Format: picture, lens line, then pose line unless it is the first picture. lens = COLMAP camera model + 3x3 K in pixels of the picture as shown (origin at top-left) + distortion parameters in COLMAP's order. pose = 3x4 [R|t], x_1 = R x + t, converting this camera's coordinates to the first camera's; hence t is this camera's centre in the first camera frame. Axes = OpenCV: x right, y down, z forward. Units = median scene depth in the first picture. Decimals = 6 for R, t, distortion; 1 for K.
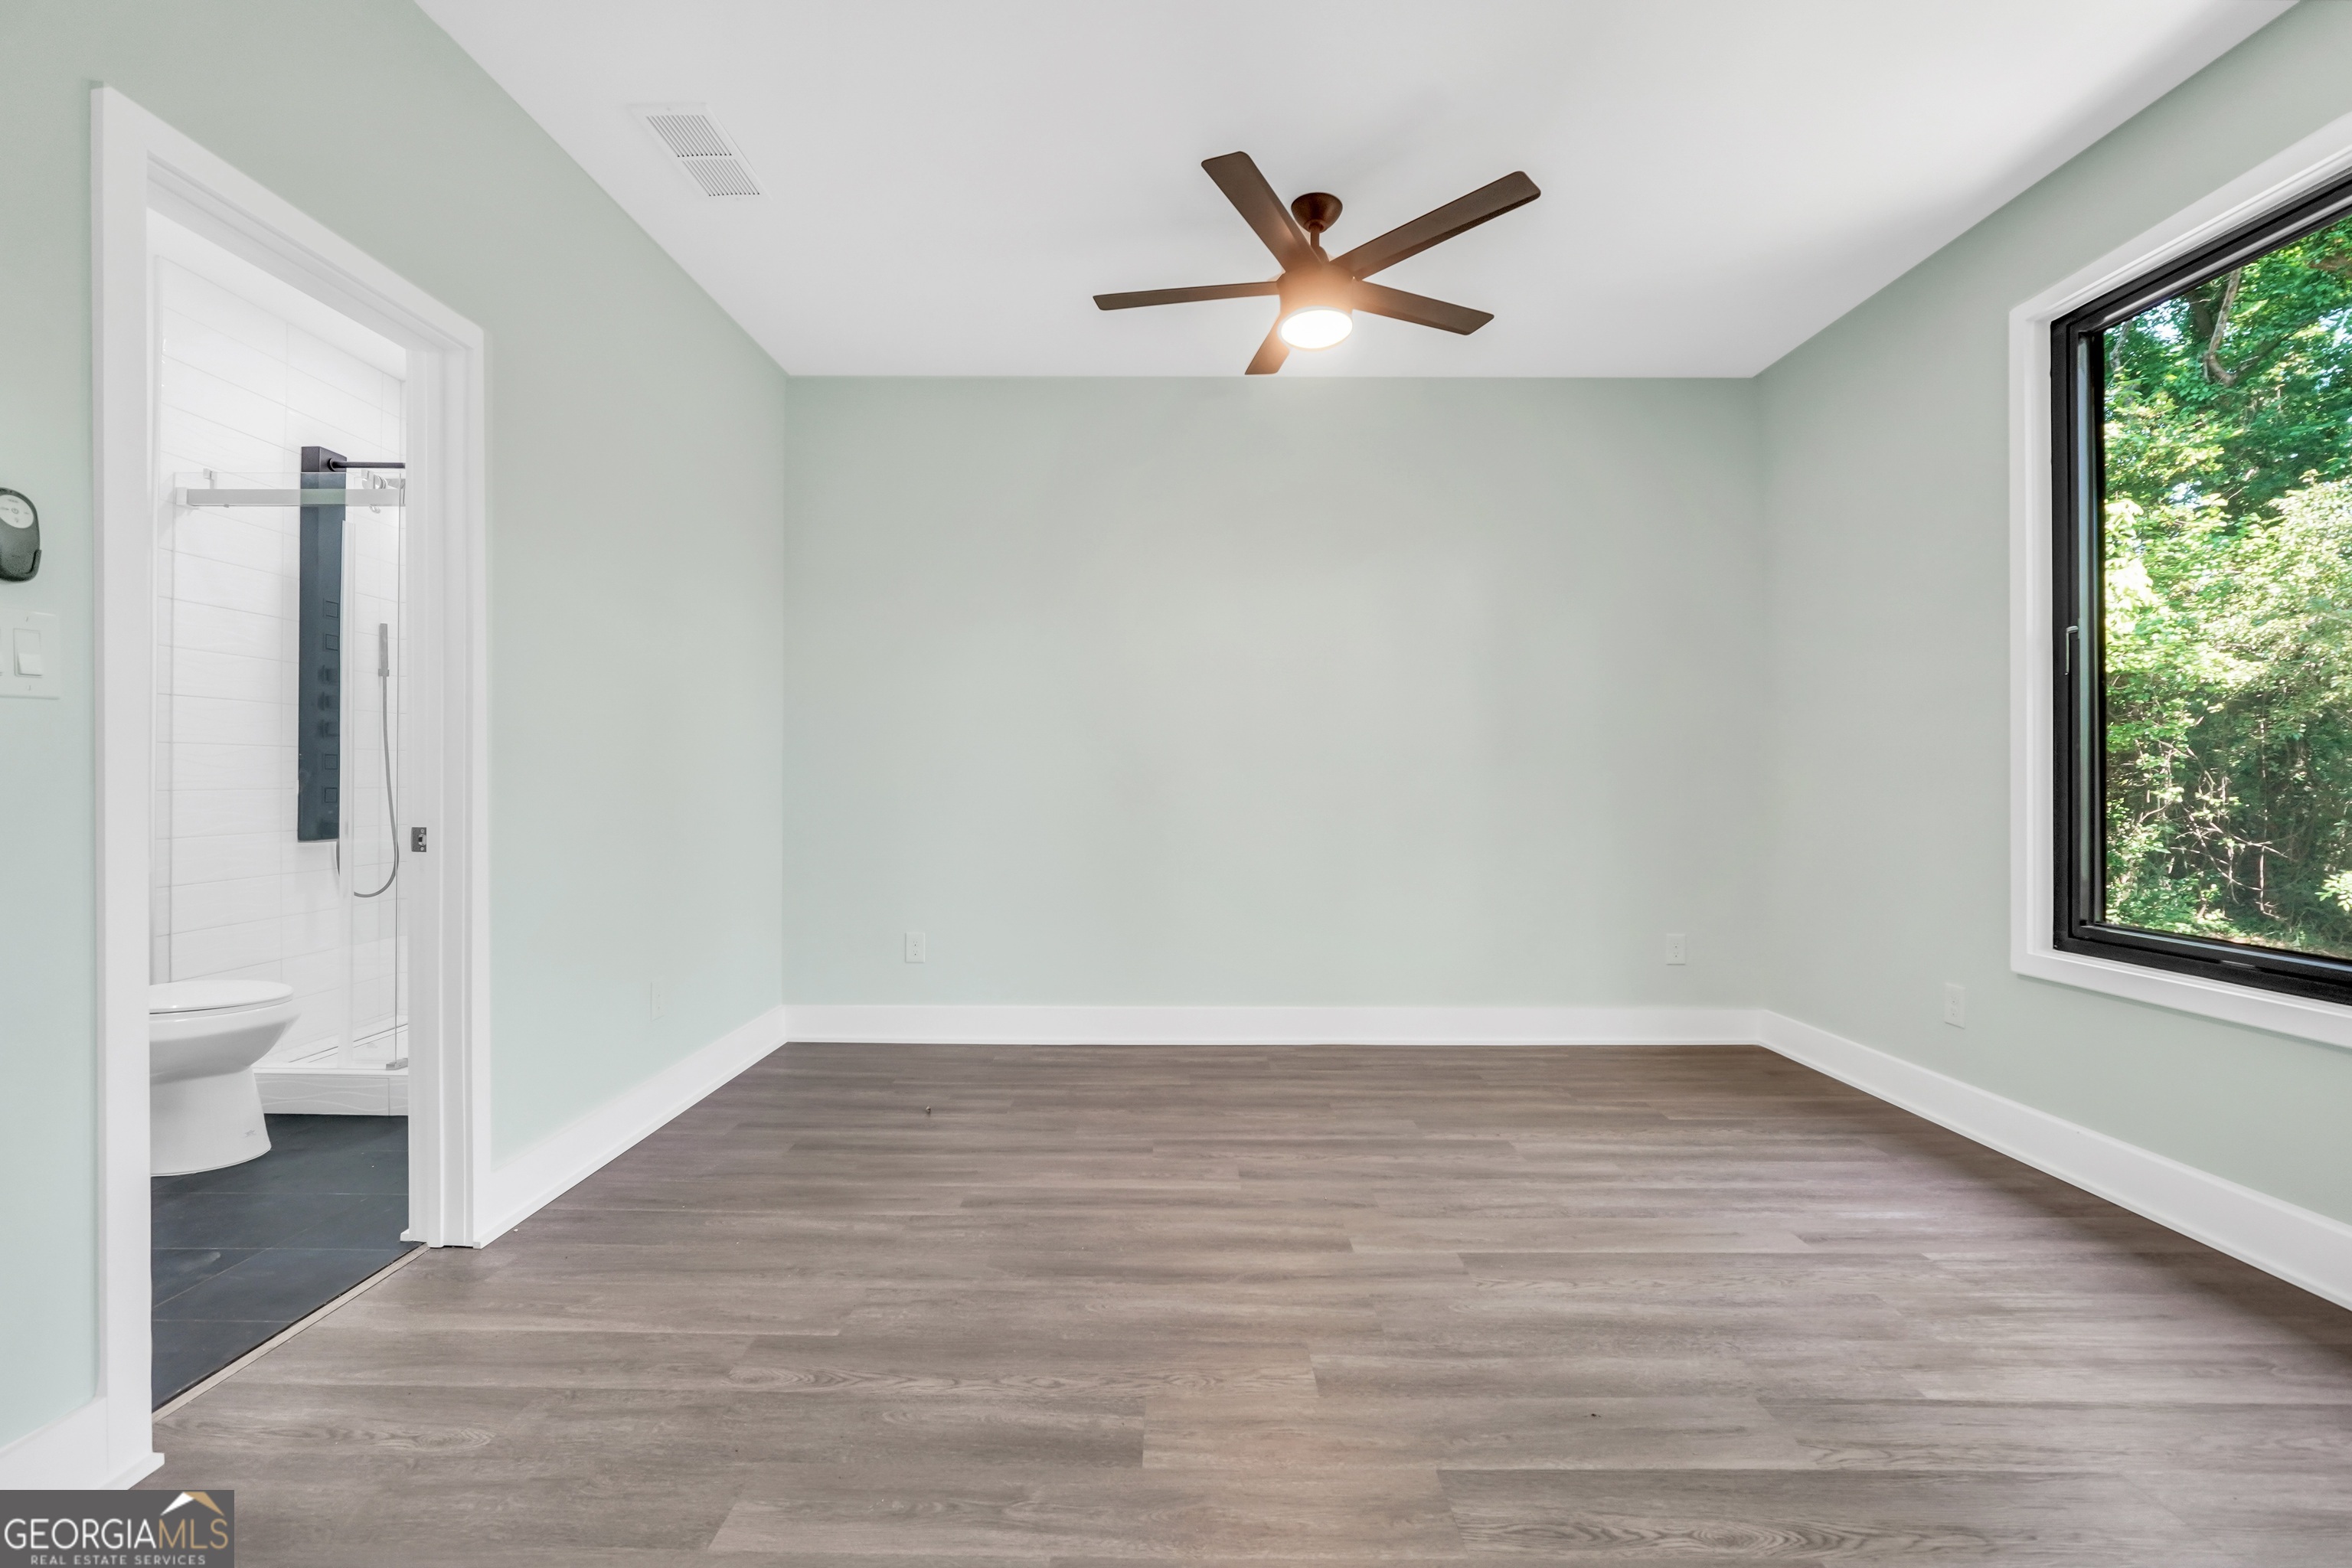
lens RADIAL K [[997.5, 0, 1169.9], [0, 997.5, 789.1], [0, 0, 1]] dist [-0.018703, 0.005187]
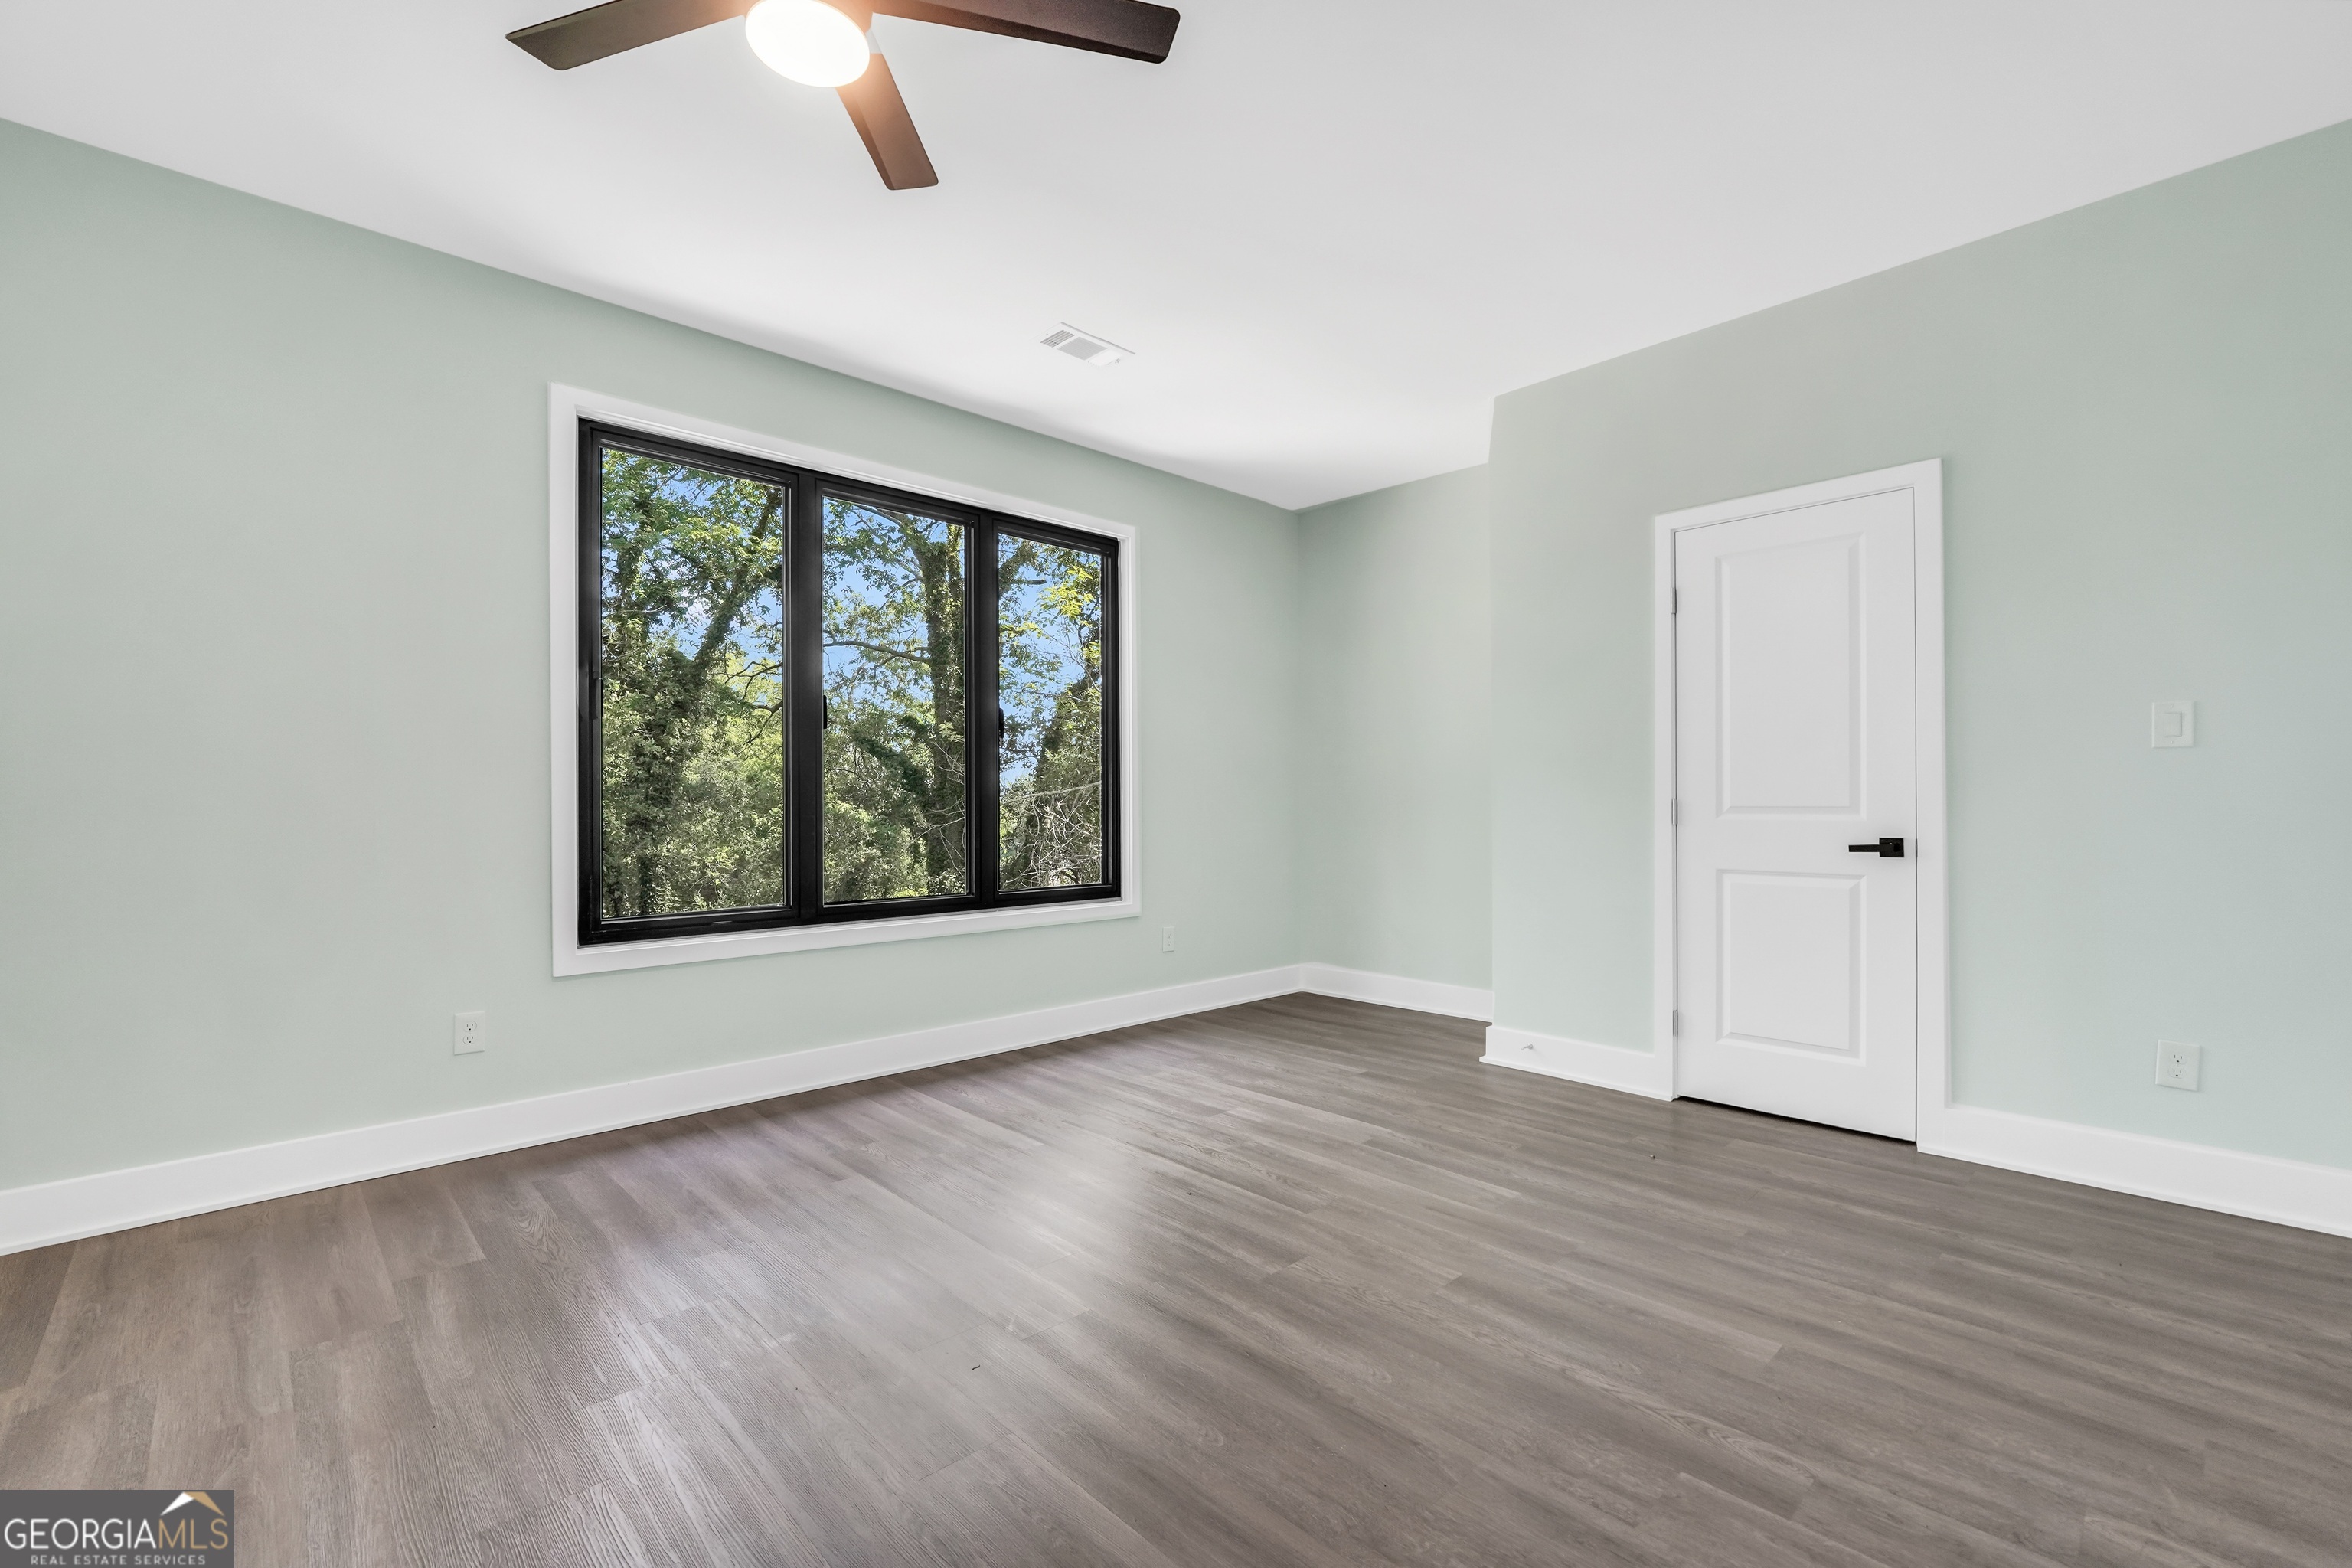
lens RADIAL K [[997.5, 0, 1166.7], [0, 997.5, 795.3], [0, 0, 1]] dist [-0.018703, 0.005187]
pose [[-0.687446, 0.005983, 0.726211, -0.513318], [0.009461, 0.999955, 0.000718, -0.015735], [-0.726174, 0.007365, -0.687472, 1.498168]]
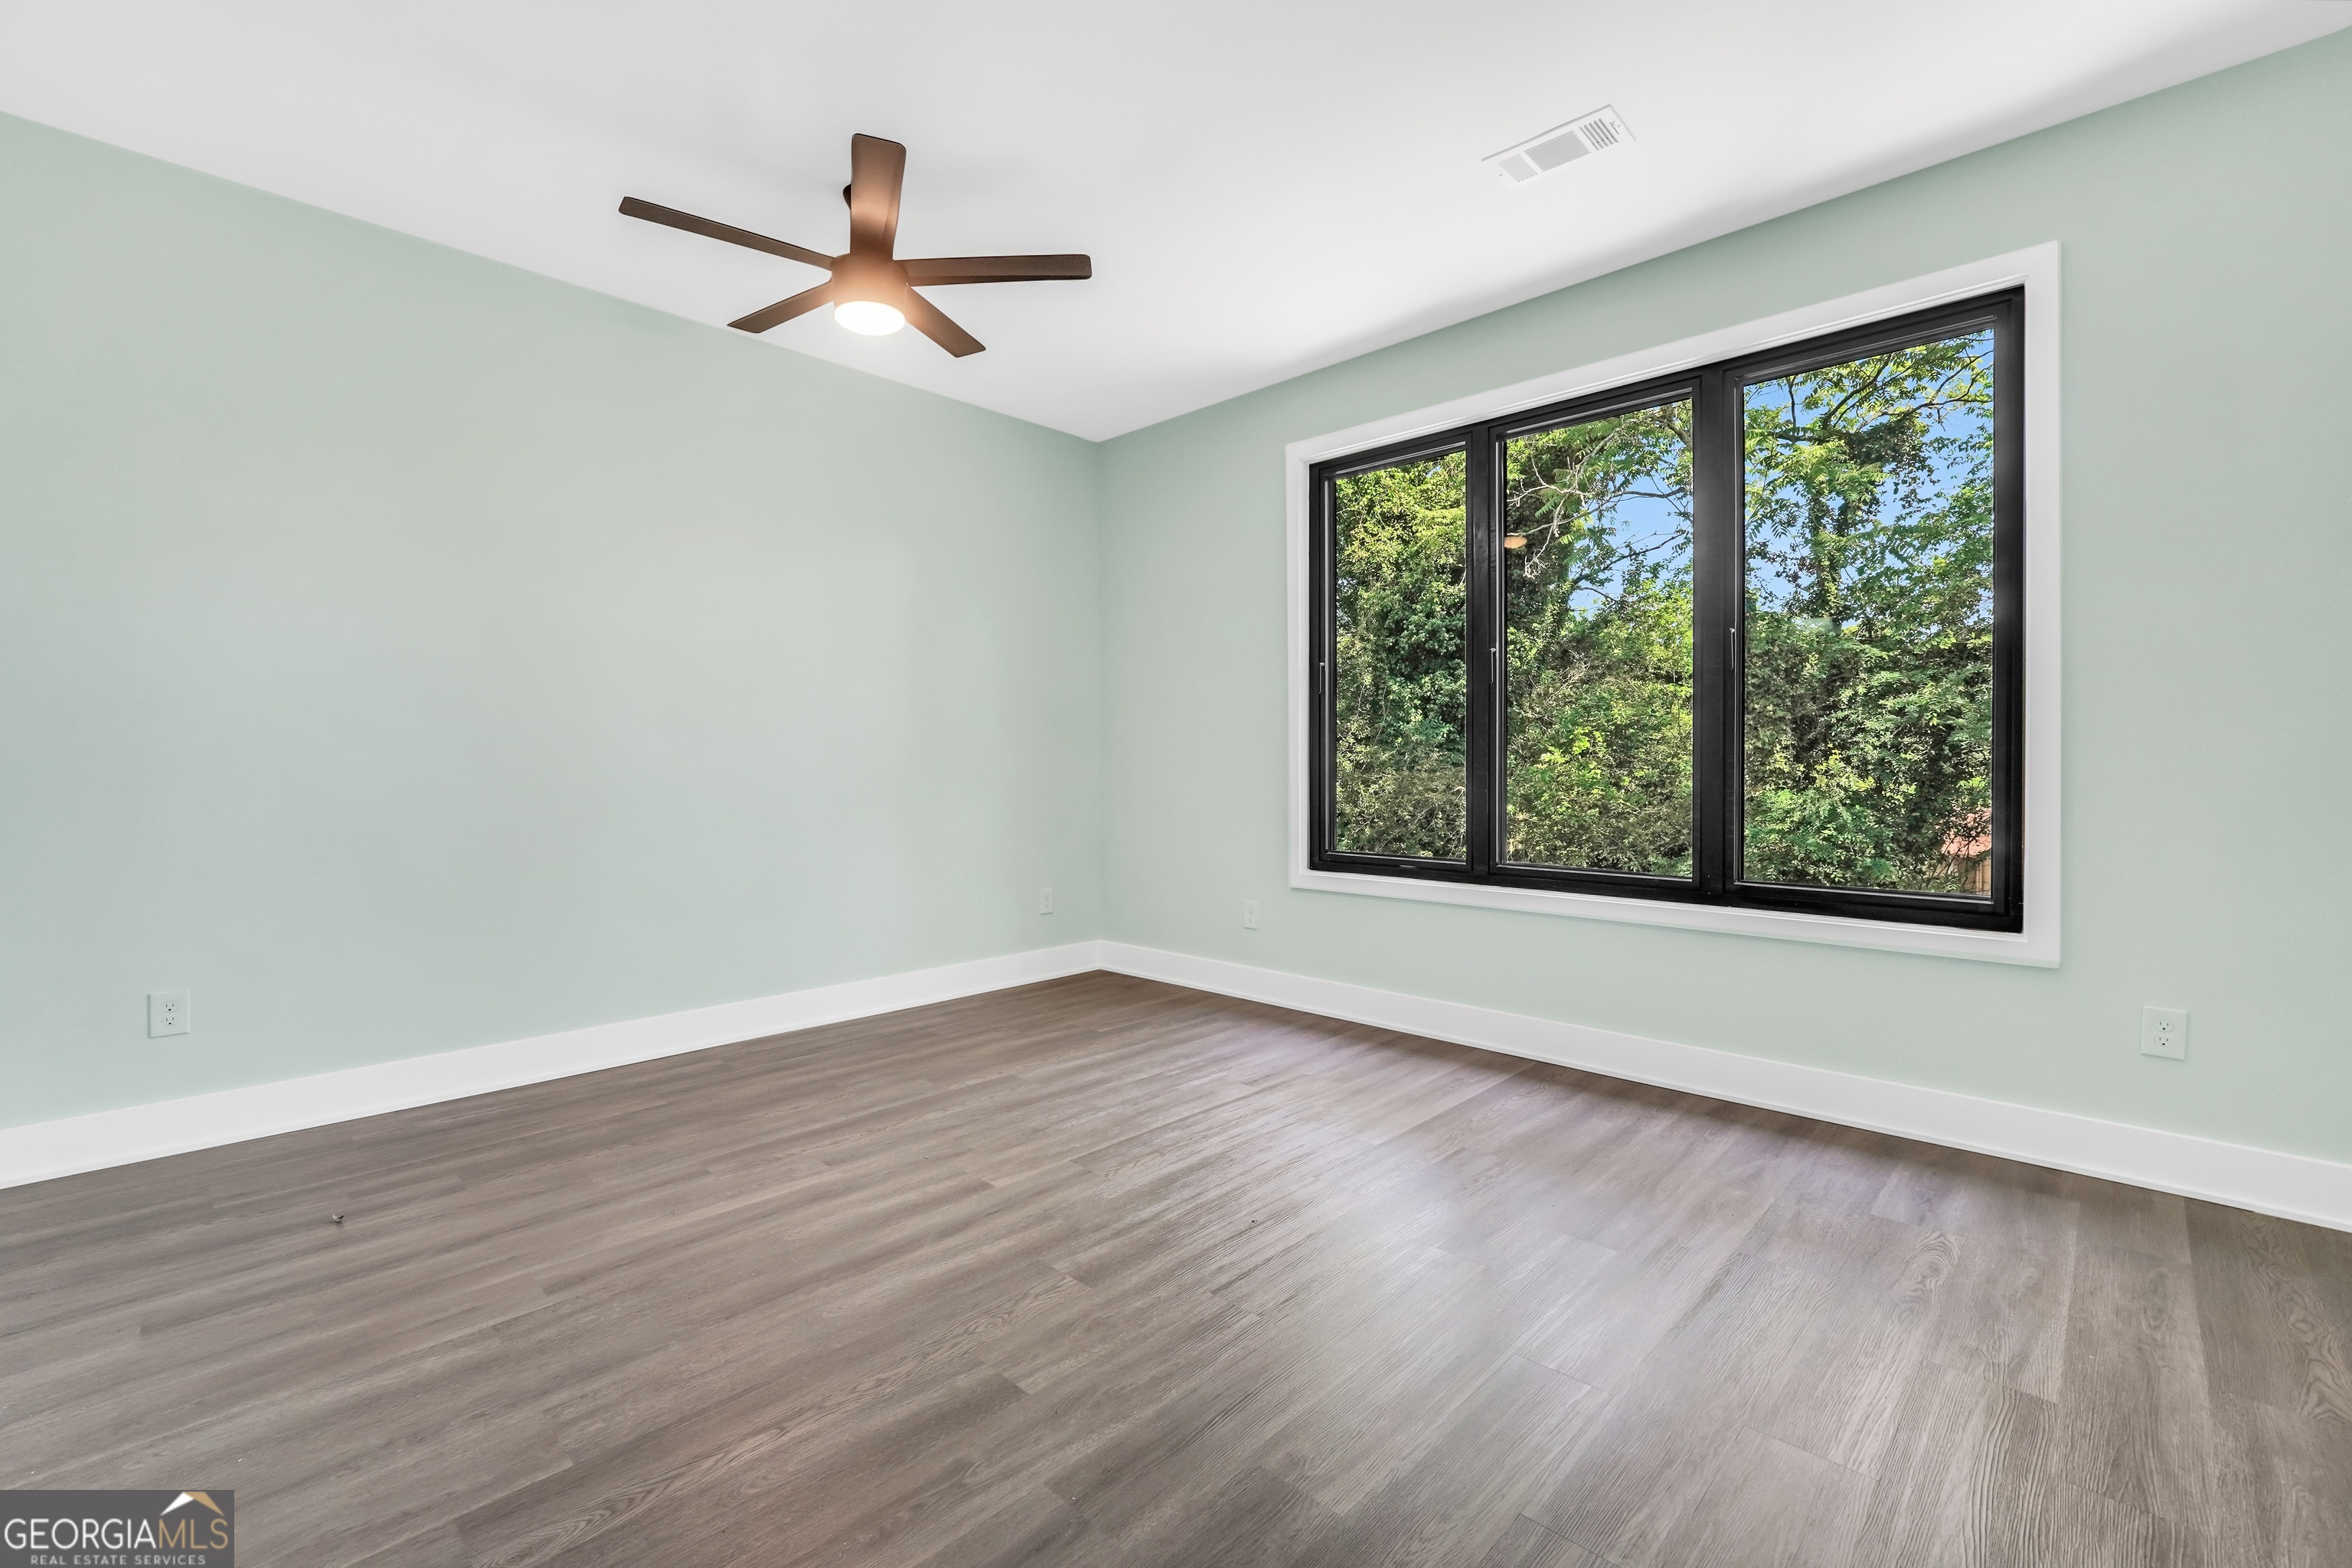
lens RADIAL K [[997.5, 0, 1166.8], [0, 997.5, 780.5], [0, 0, 1]] dist [-0.018703, 0.005187]
pose [[0.692372, -0.017317, 0.721333, -0.452276], [0.009567, 0.999844, 0.014820, -0.003466], [-0.721477, -0.003360, 0.692430, 0.089110]]
